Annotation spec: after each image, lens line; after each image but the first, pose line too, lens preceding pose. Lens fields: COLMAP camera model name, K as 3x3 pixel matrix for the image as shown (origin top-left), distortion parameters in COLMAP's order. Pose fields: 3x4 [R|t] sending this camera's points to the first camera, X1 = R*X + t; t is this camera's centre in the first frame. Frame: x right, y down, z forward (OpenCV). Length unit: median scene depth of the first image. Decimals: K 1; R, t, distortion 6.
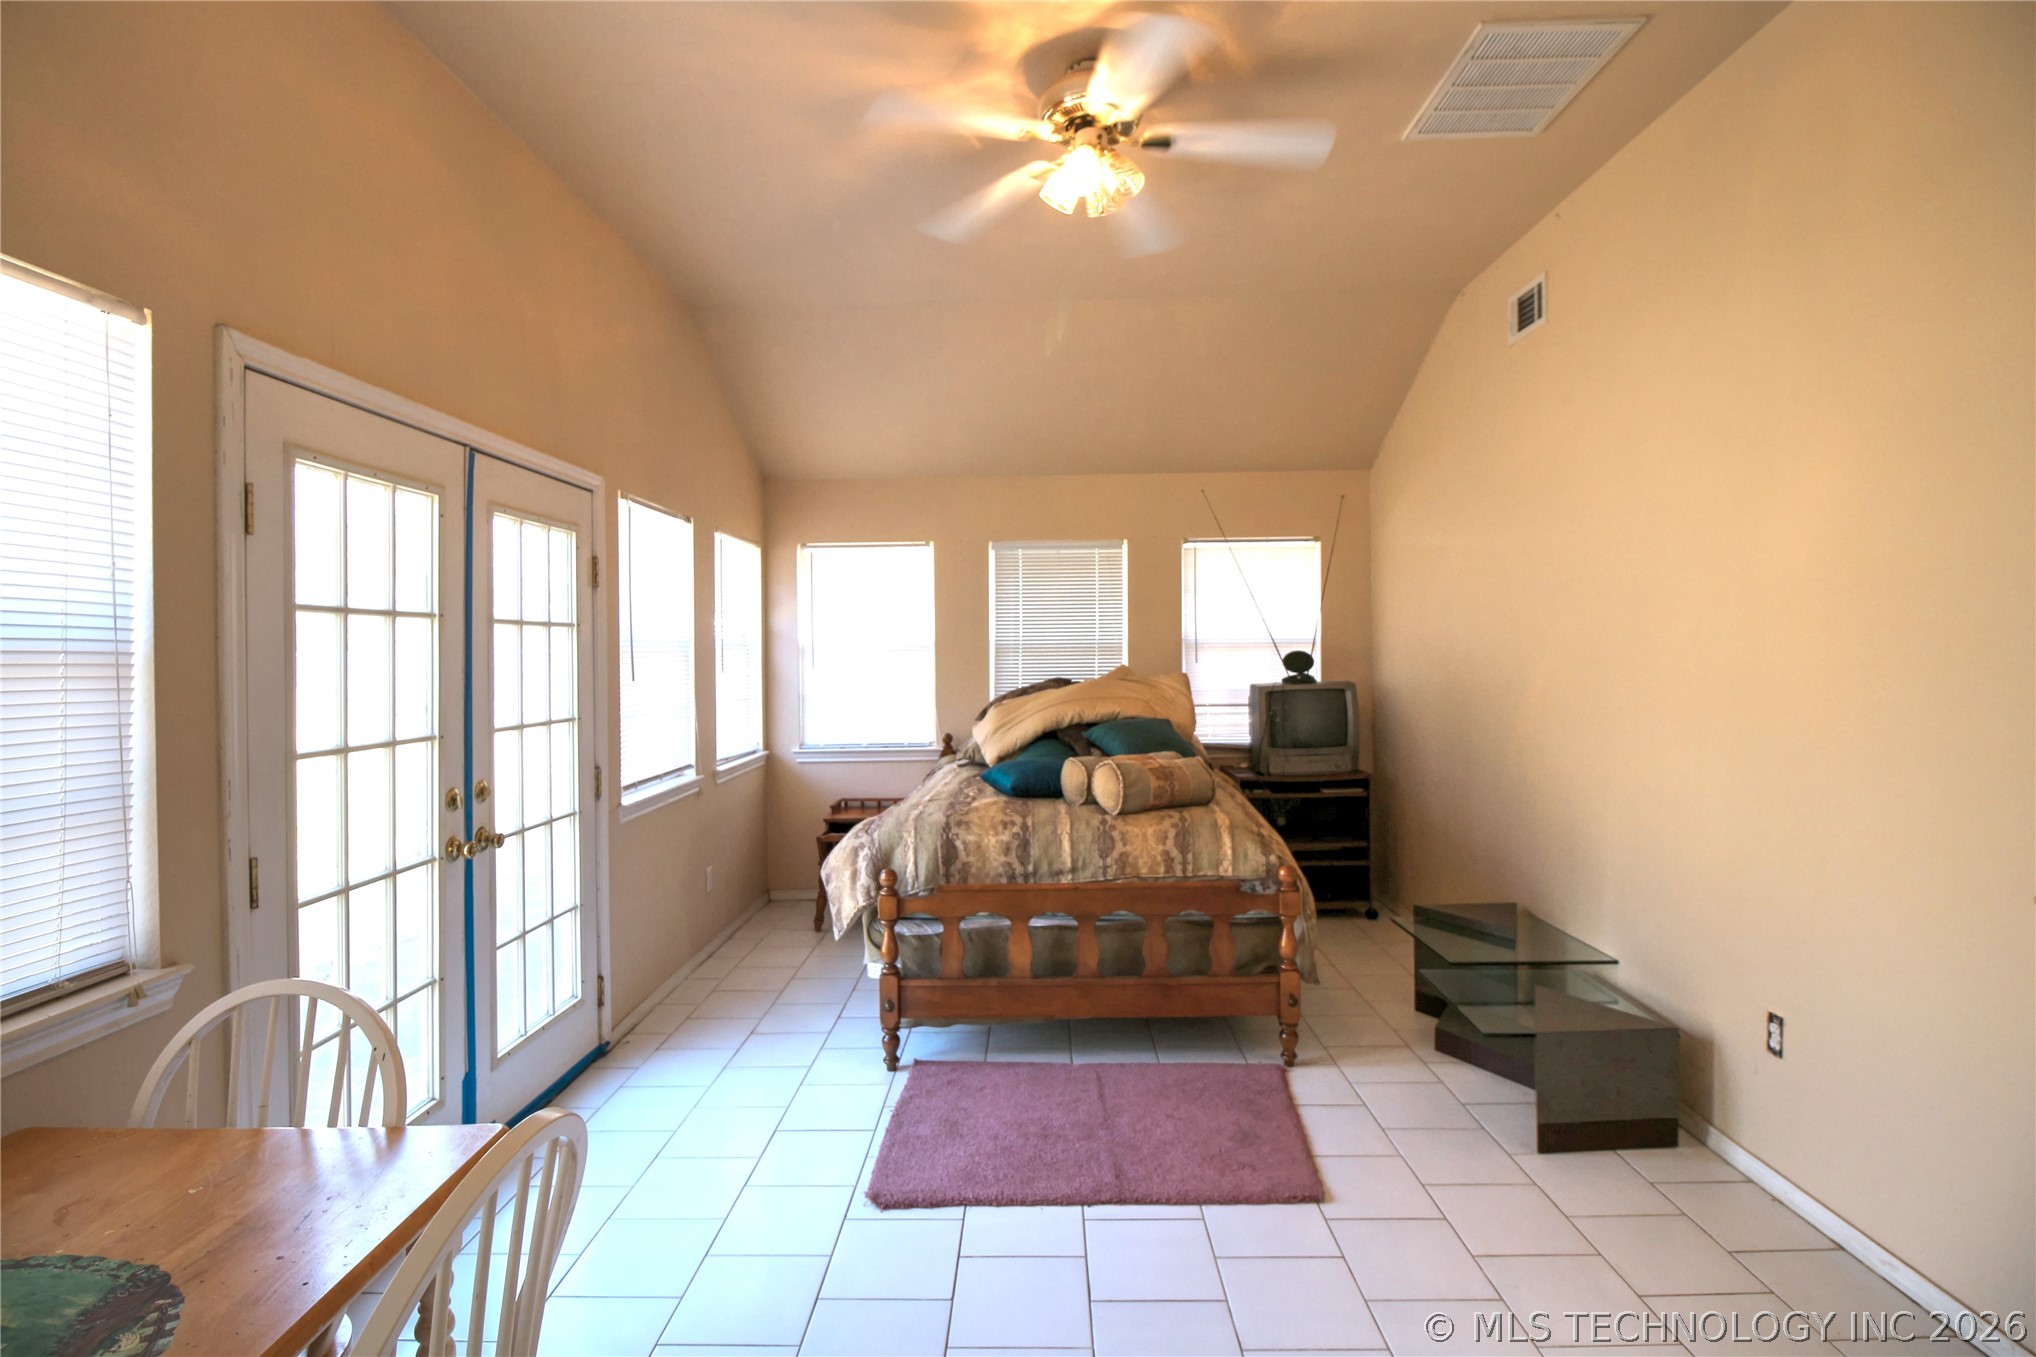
lens RADIAL K [[956.5, 0, 1015.1], [0, 956.5, 670.2], [0, 0, 1]] dist [0.000697, -0.016769]
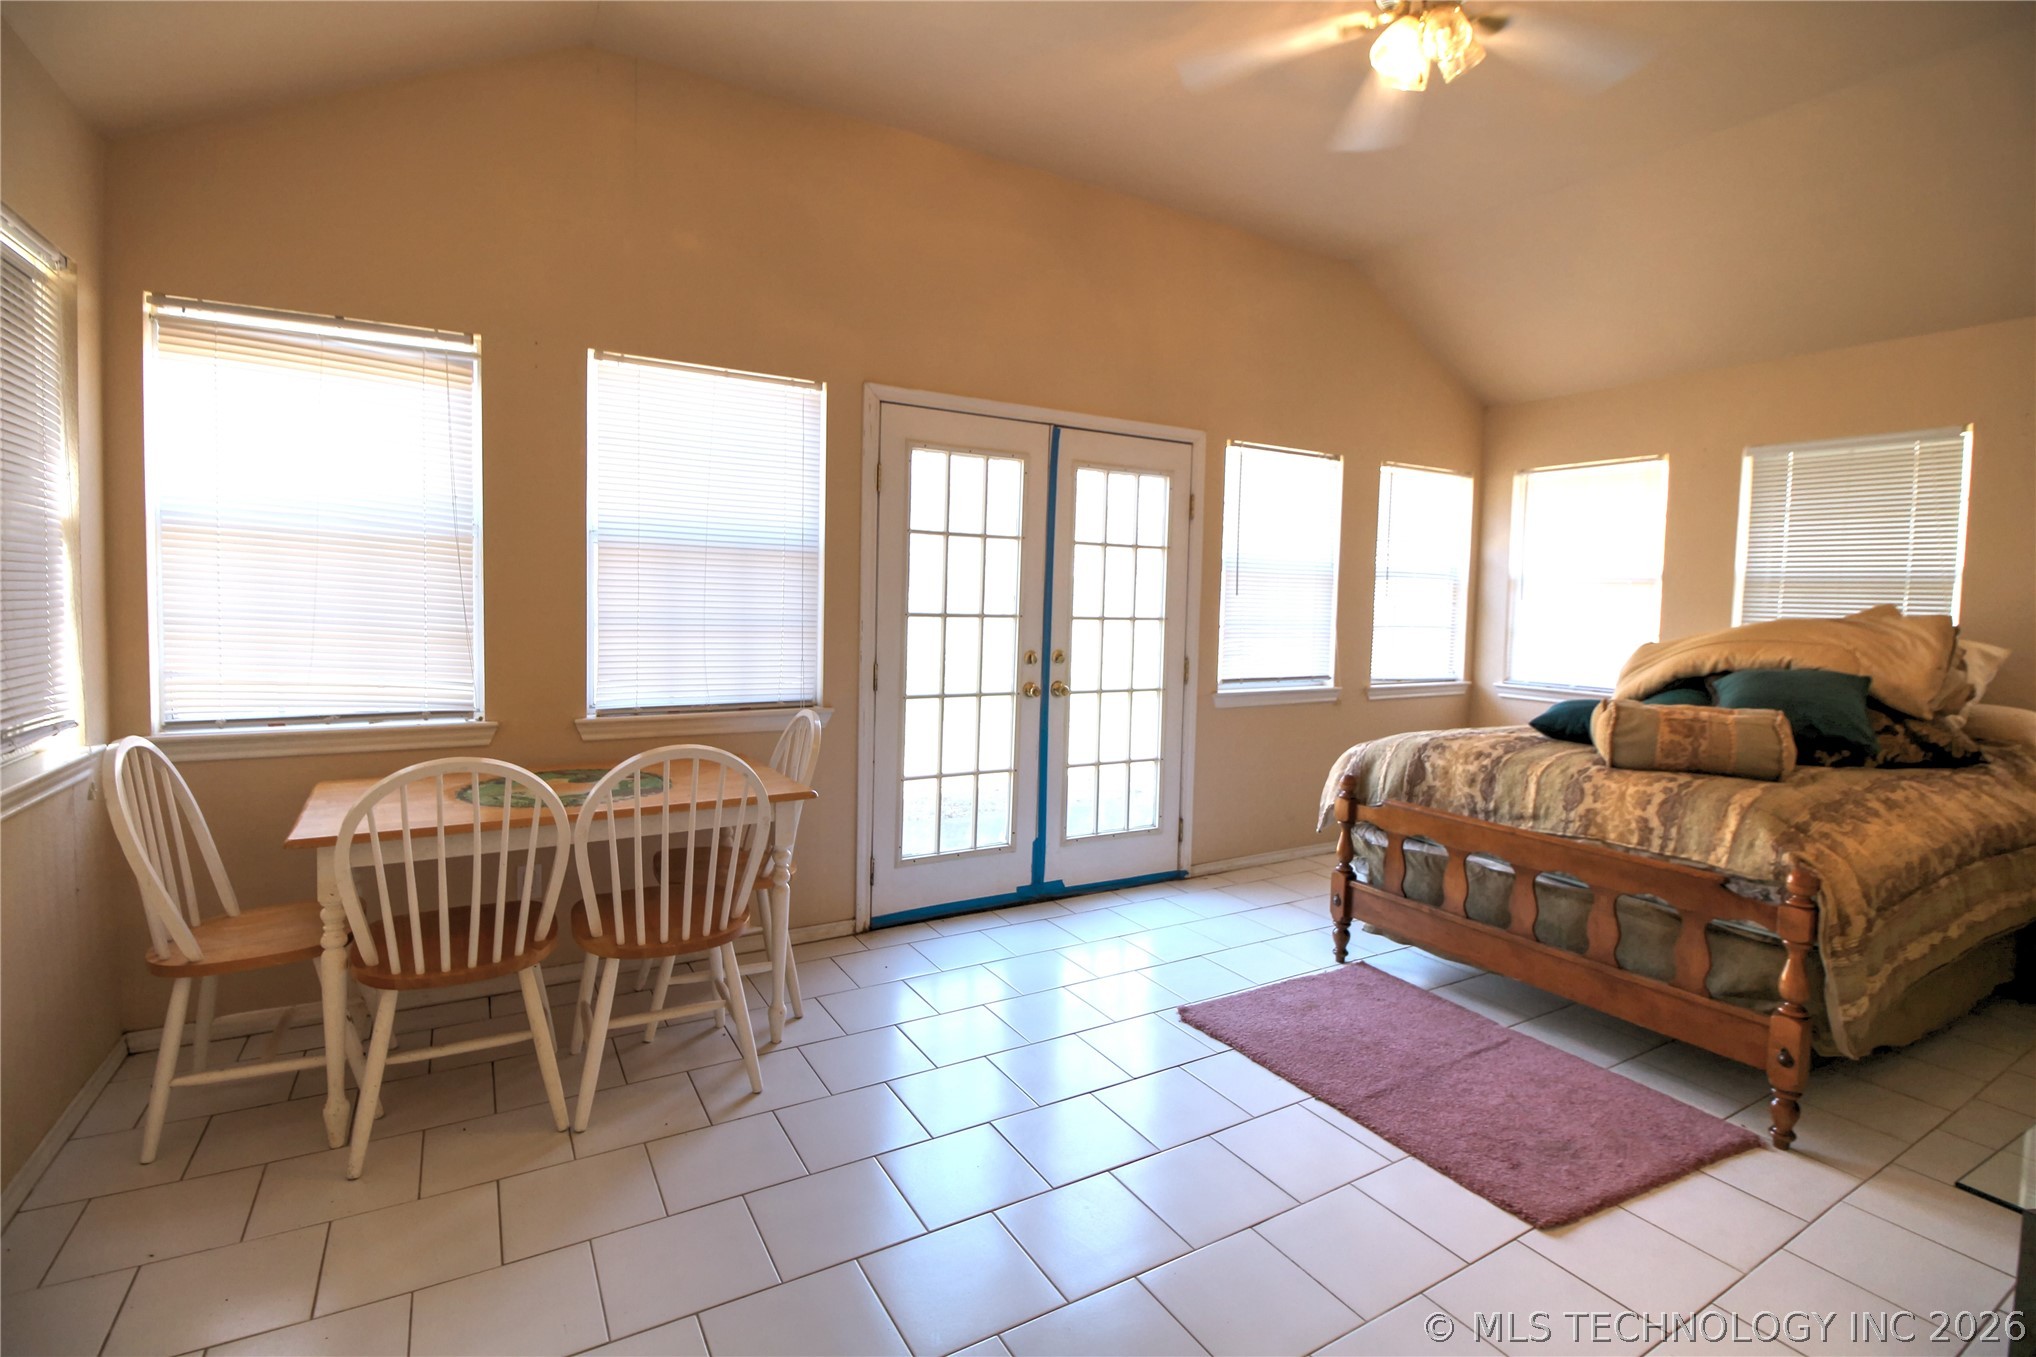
lens RADIAL K [[940.0, 0, 1051.9], [0, 940.0, 660.4], [0, 0, 1]] dist [0.001509, -0.014754]
pose [[0.538502, 0.080049, -0.838813, 0.543365], [-0.046404, 0.996784, 0.065334, 0.029564], [0.841345, 0.003742, 0.540485, 0.160204]]
